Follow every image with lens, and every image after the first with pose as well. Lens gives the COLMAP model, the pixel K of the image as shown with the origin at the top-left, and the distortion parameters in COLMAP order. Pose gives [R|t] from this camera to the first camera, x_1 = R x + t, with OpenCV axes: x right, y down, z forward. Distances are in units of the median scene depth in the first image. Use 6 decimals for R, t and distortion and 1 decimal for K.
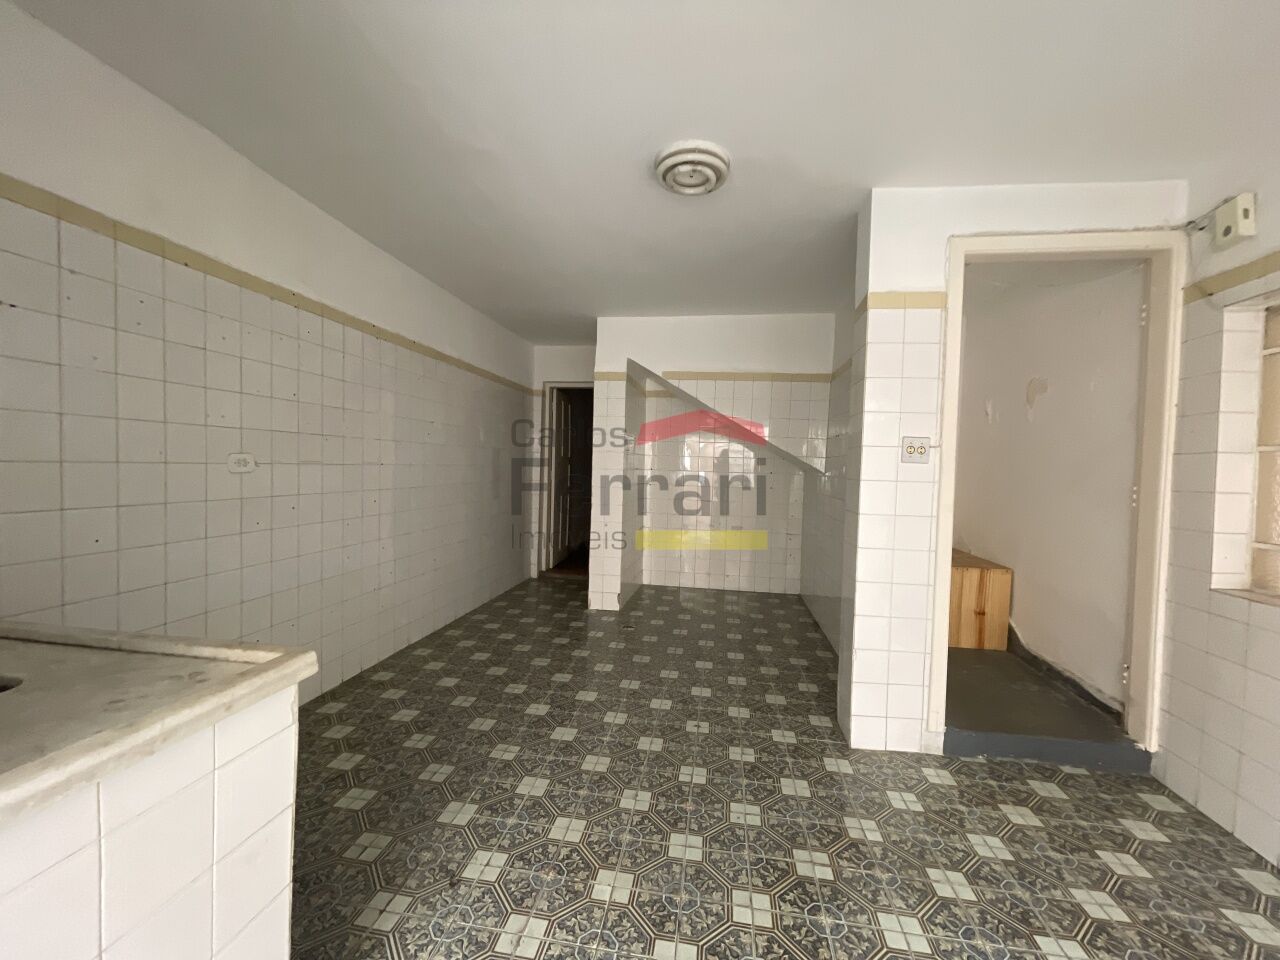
lens RADIAL K [[517.6, 0, 640.0], [0, 517.6, 480.0], [0, 0, 1]] dist [0.003530, -0.000070]
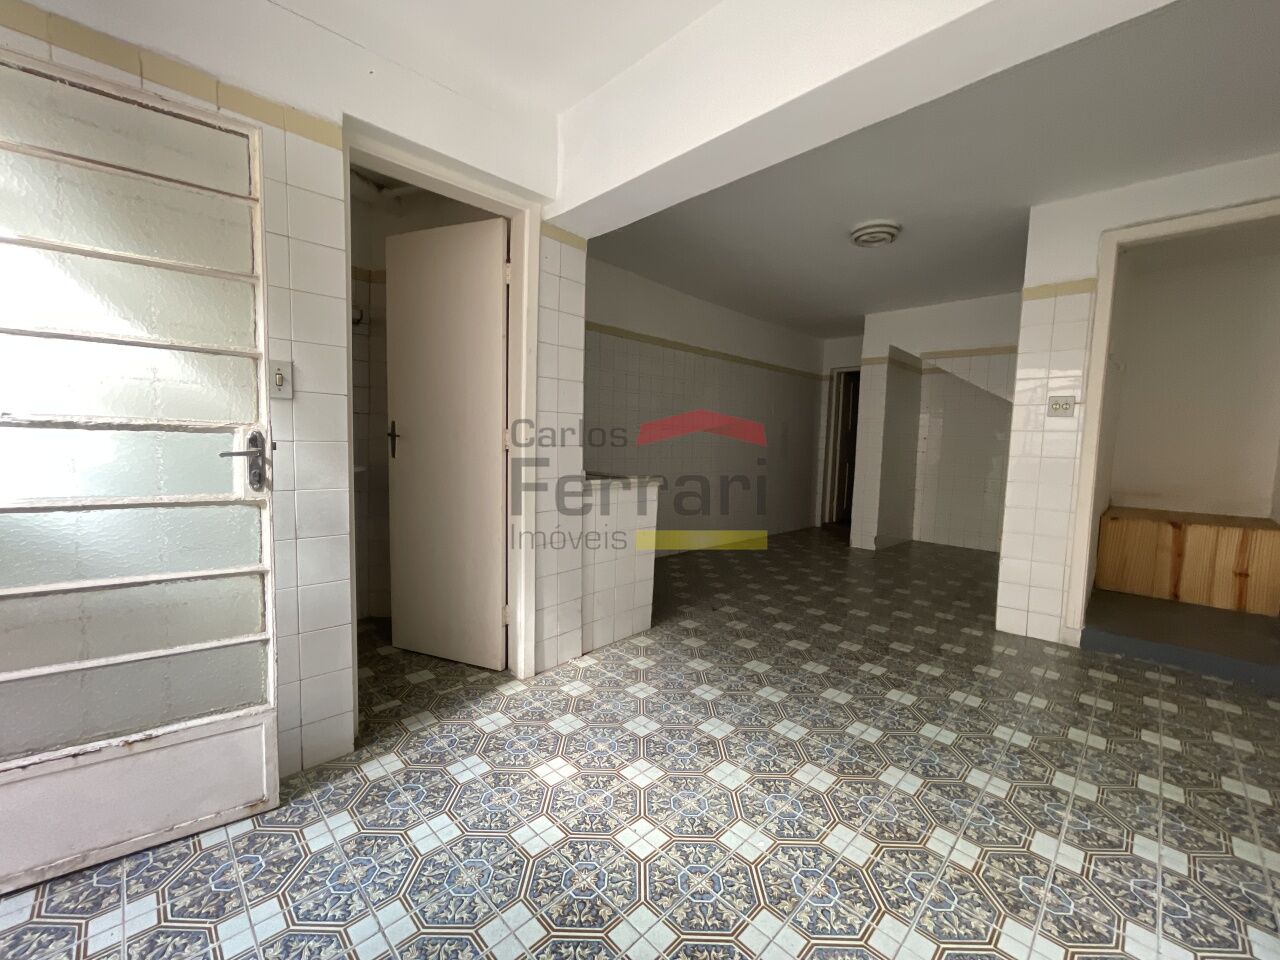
lens RADIAL K [[517.6, 0, 640.0], [0, 517.6, 480.0], [0, 0, 1]] dist [0.003530, -0.000070]
pose [[0.806738, 0.040159, -0.589543, 0.454085], [-0.023509, 0.999079, 0.035886, 0.102709], [0.590441, -0.015091, 0.806939, -0.656913]]
